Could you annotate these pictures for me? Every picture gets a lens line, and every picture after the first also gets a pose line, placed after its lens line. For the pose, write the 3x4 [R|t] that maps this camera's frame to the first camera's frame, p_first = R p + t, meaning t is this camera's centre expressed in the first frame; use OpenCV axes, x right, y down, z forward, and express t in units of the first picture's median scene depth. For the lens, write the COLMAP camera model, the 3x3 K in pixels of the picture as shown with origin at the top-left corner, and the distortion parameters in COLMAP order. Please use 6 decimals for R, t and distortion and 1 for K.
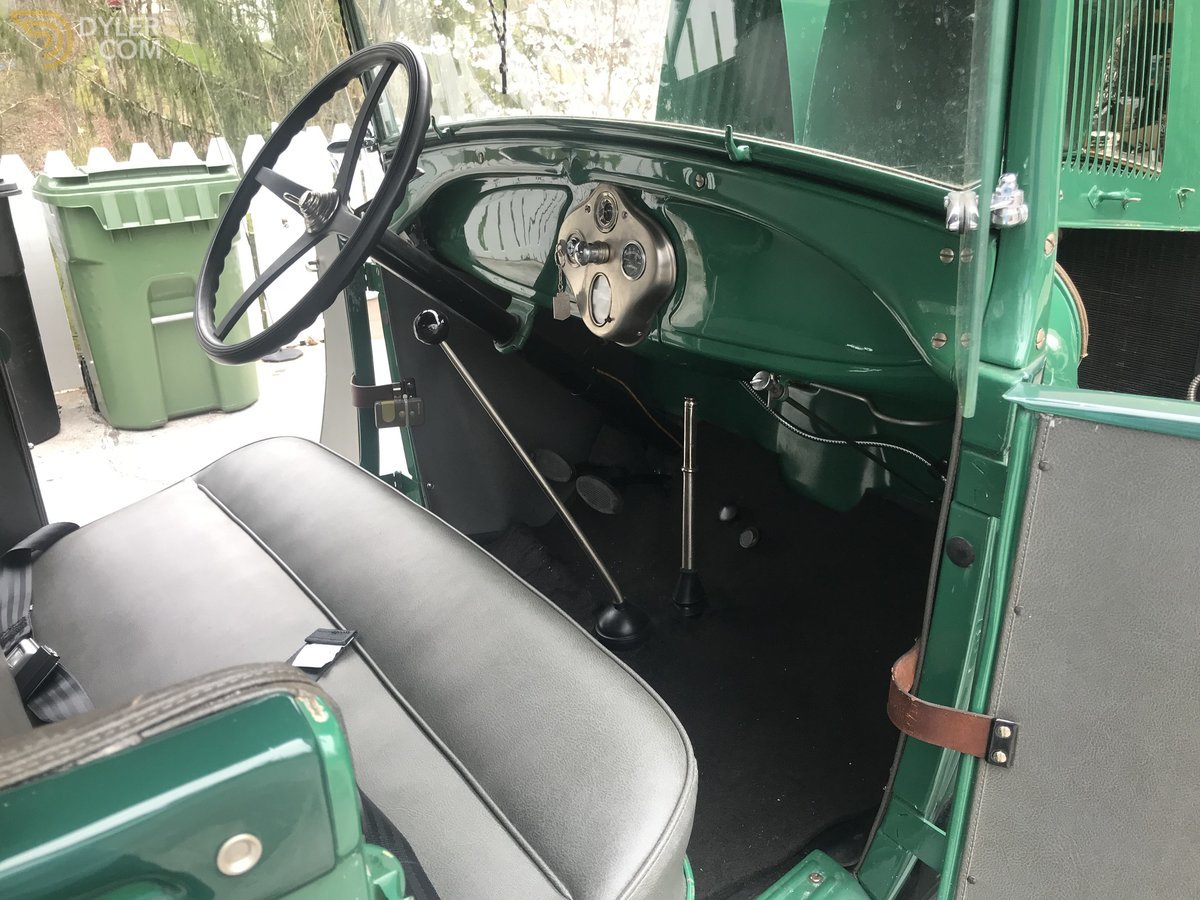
lens RADIAL K [[1006.6, 0, 600.0], [0, 1006.6, 450.0], [0, 0, 1]] dist [0.012314, 0.001826]
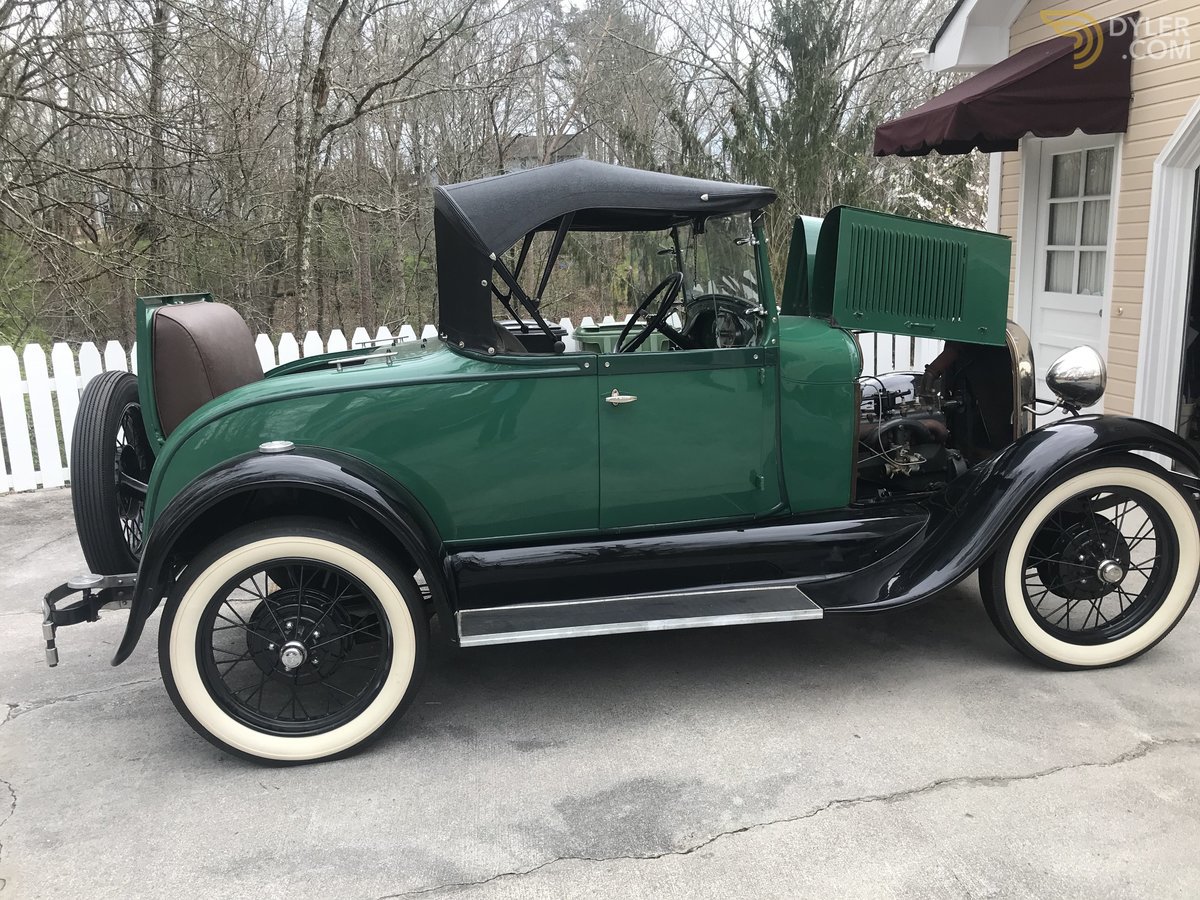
lens RADIAL K [[1017.7, 0, 600.0], [0, 1017.7, 450.0], [0, 0, 1]] dist [-0.065734, -0.003609]
pose [[0.892158, 0.104950, -0.439362, 0.150435], [-0.185609, 0.971906, -0.144735, 0.095911], [0.411829, 0.210676, 0.886574, -0.272076]]
